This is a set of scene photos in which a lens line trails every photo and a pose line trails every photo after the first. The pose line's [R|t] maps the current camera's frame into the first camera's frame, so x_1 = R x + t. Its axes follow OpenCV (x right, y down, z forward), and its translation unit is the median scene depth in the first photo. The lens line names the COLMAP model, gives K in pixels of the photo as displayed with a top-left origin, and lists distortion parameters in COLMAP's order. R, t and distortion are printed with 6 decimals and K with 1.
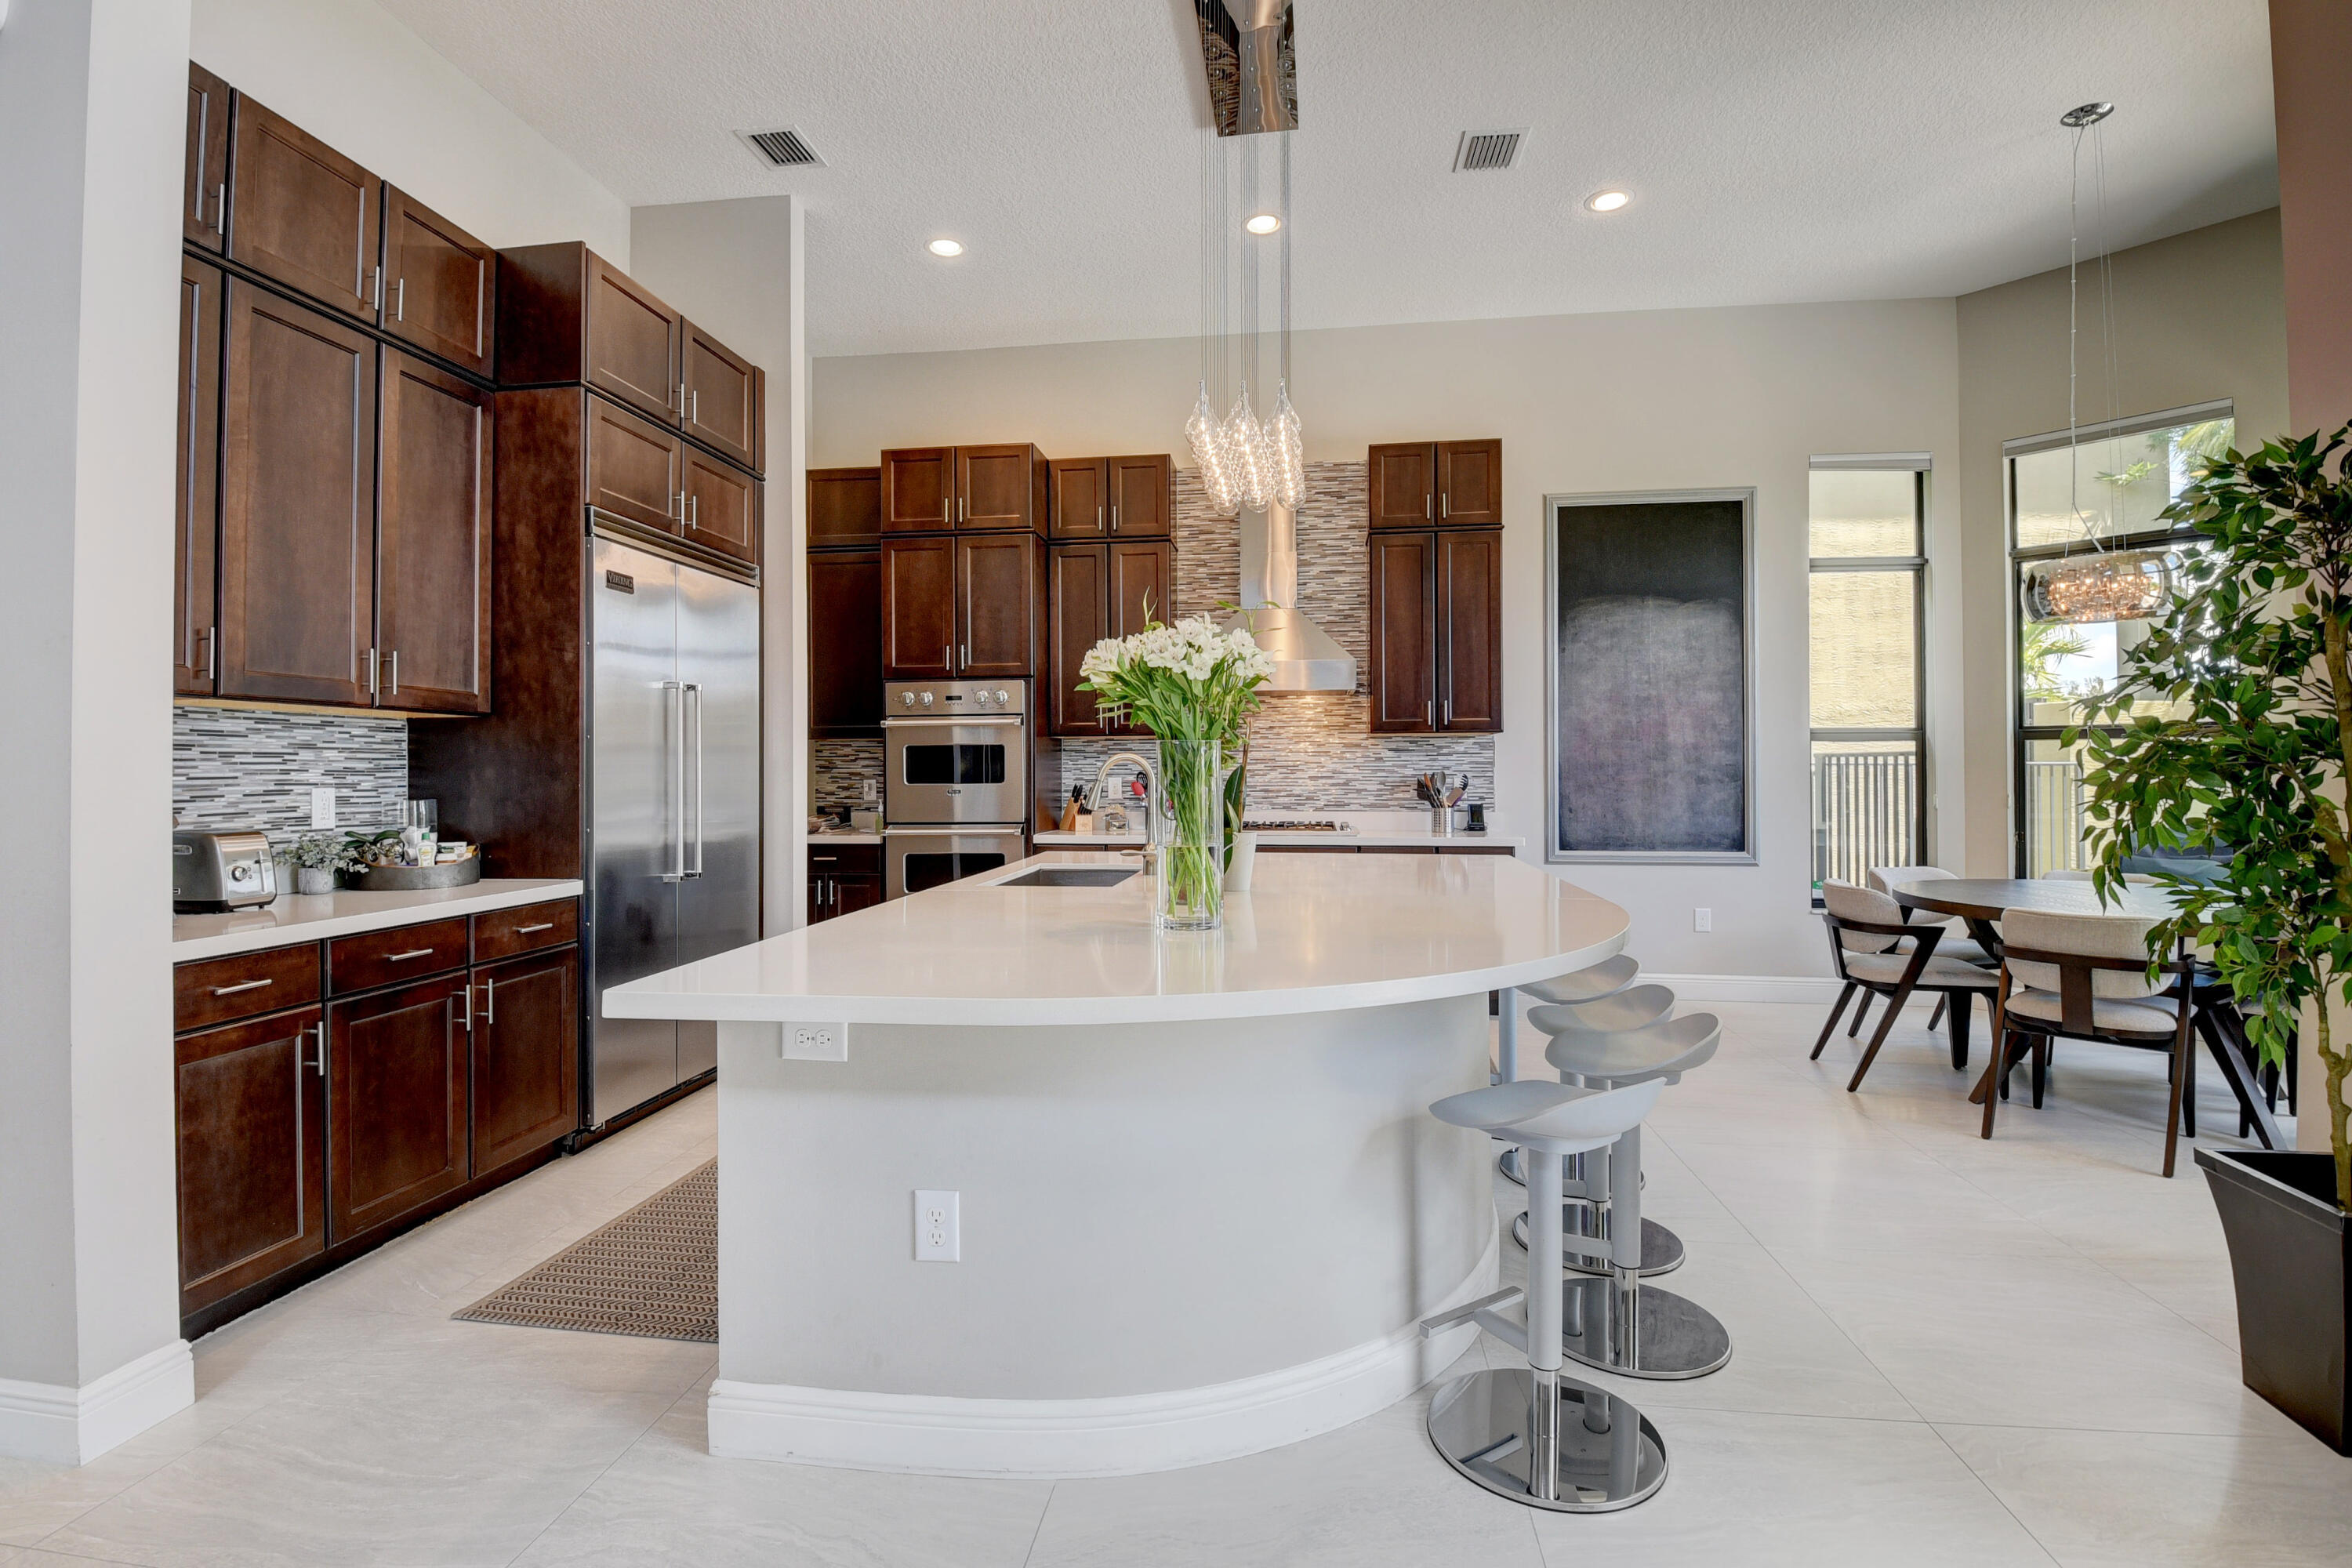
lens RADIAL K [[1026.4, 0, 1215.9], [0, 1026.4, 770.8], [0, 0, 1]] dist [-0.009357, -0.014309]
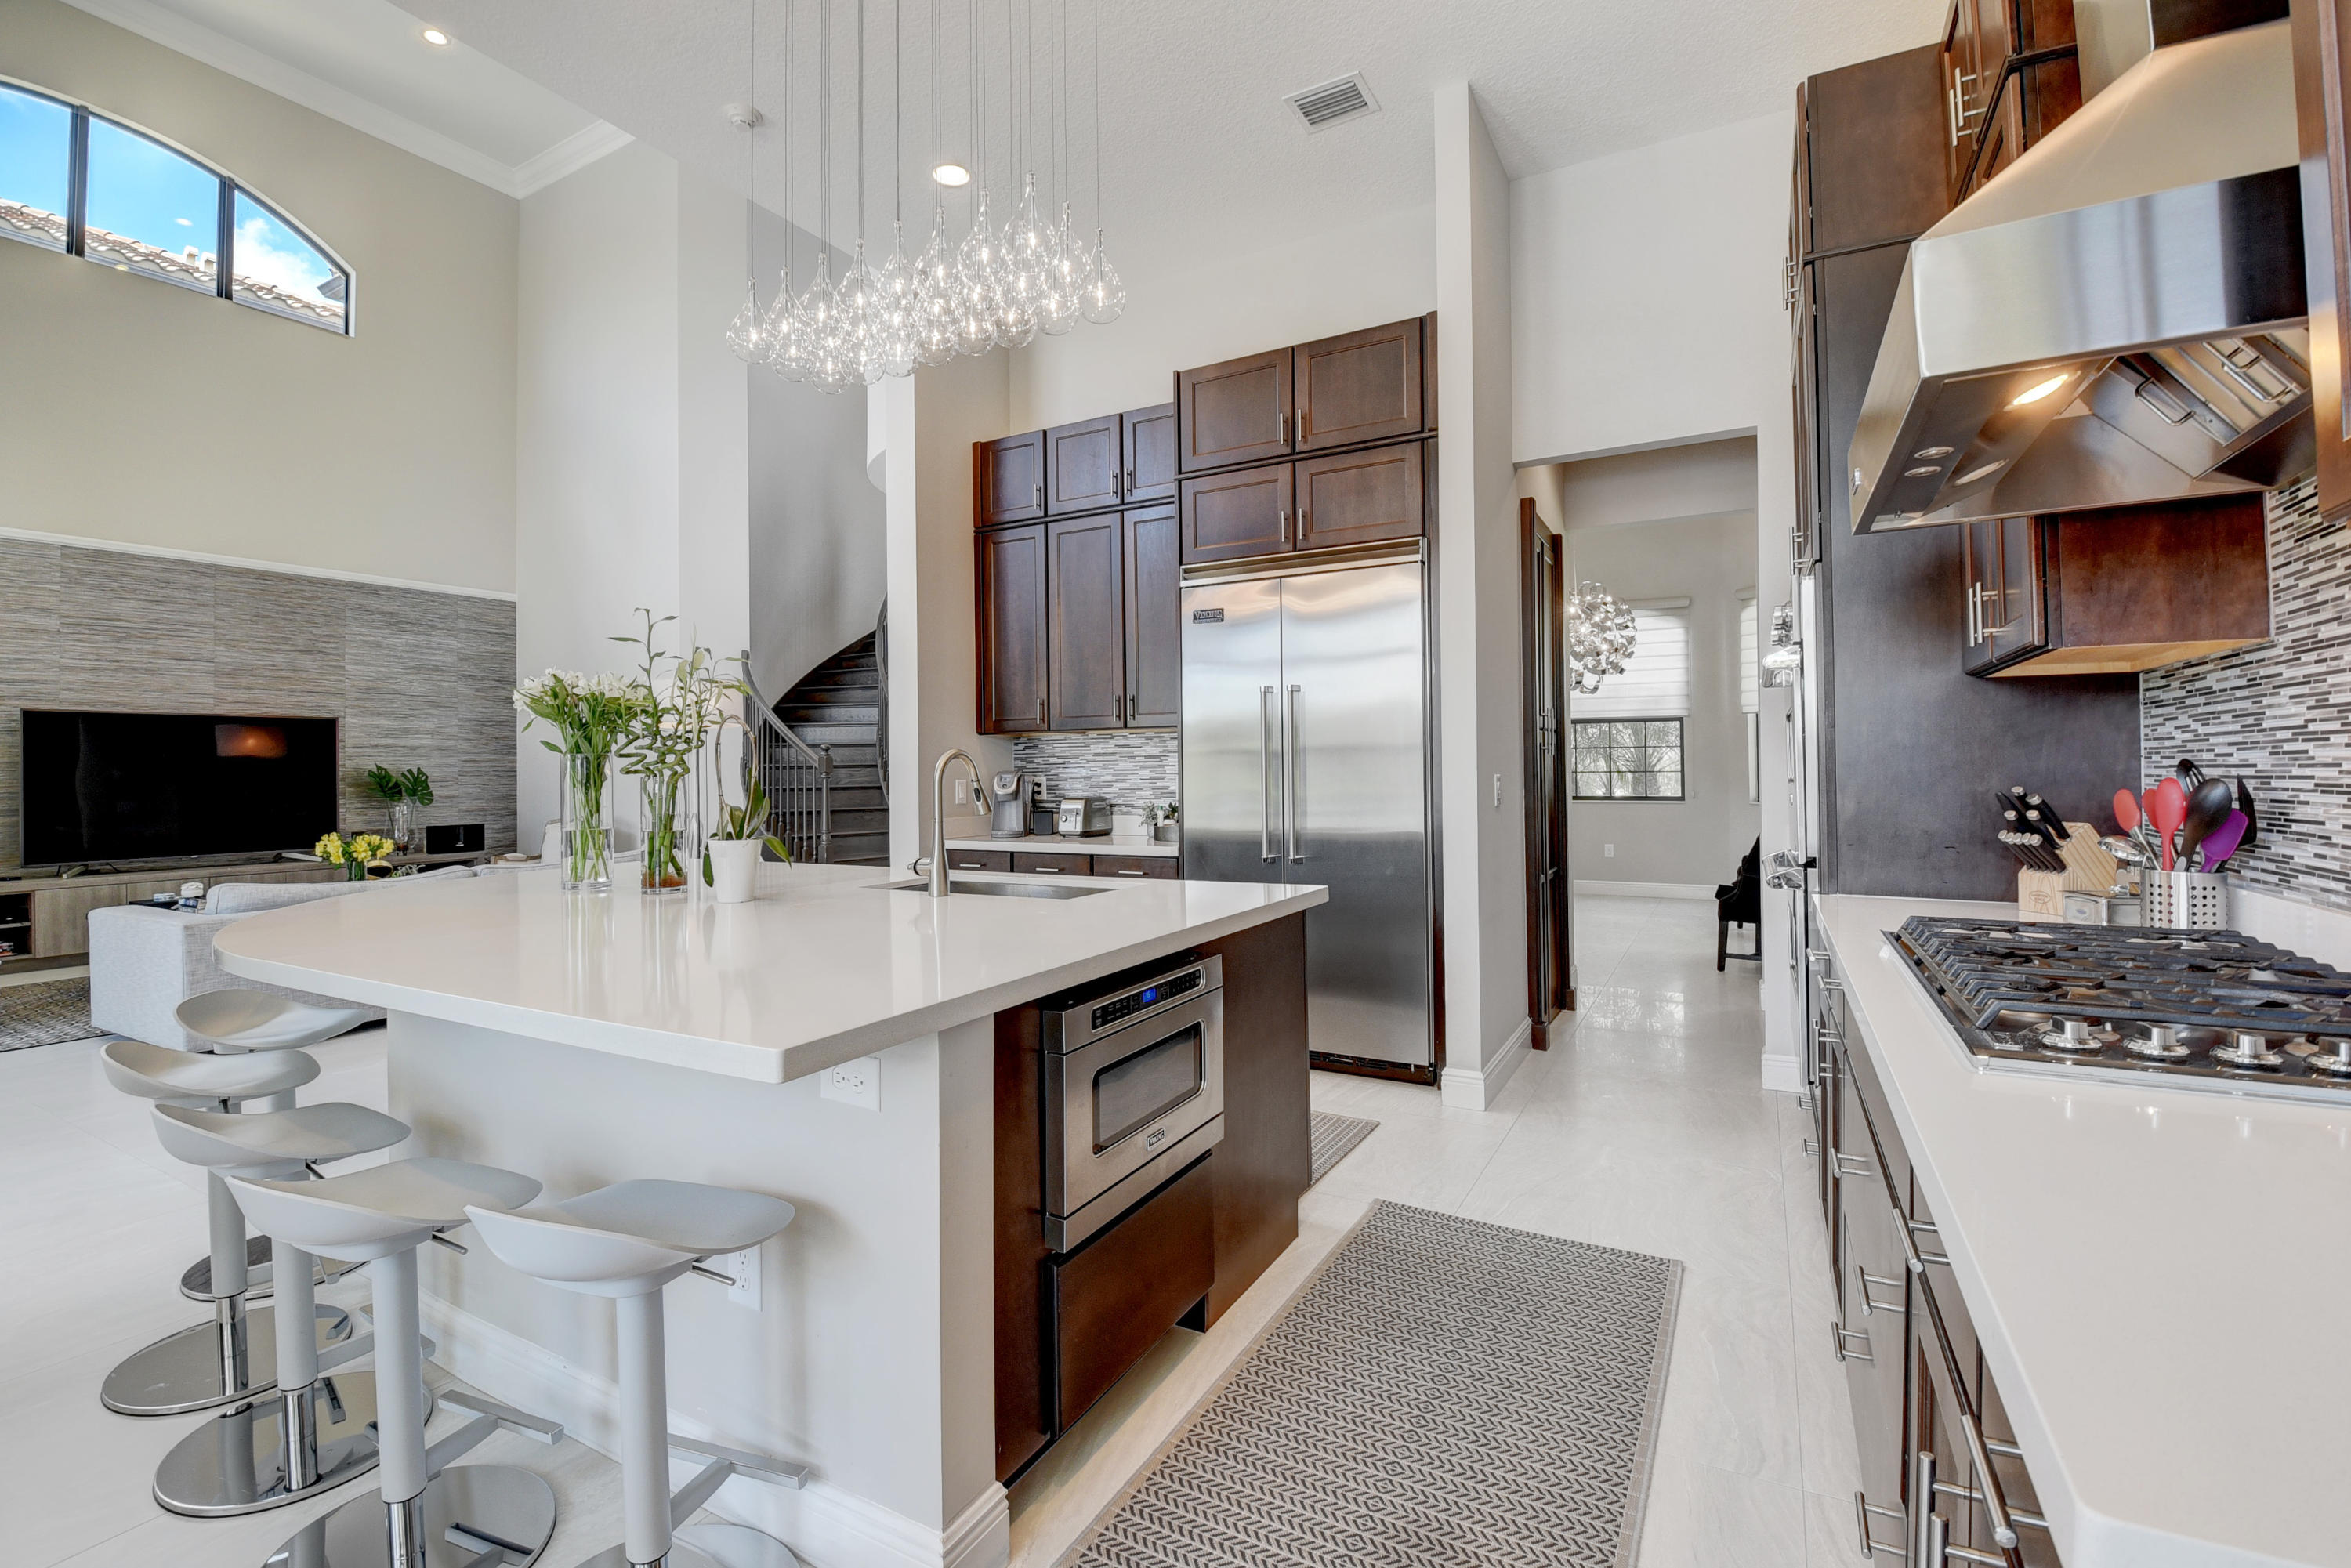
lens RADIAL K [[1025.9, 0, 1162.6], [0, 1025.9, 757.6], [0, 0, 1]] dist [-0.009357, -0.014309]
pose [[-0.372352, 0.000074, -0.928092, 0.354592], [0.013726, 0.999891, -0.005427, -0.002160], [0.927990, -0.014760, -0.372312, 0.822393]]
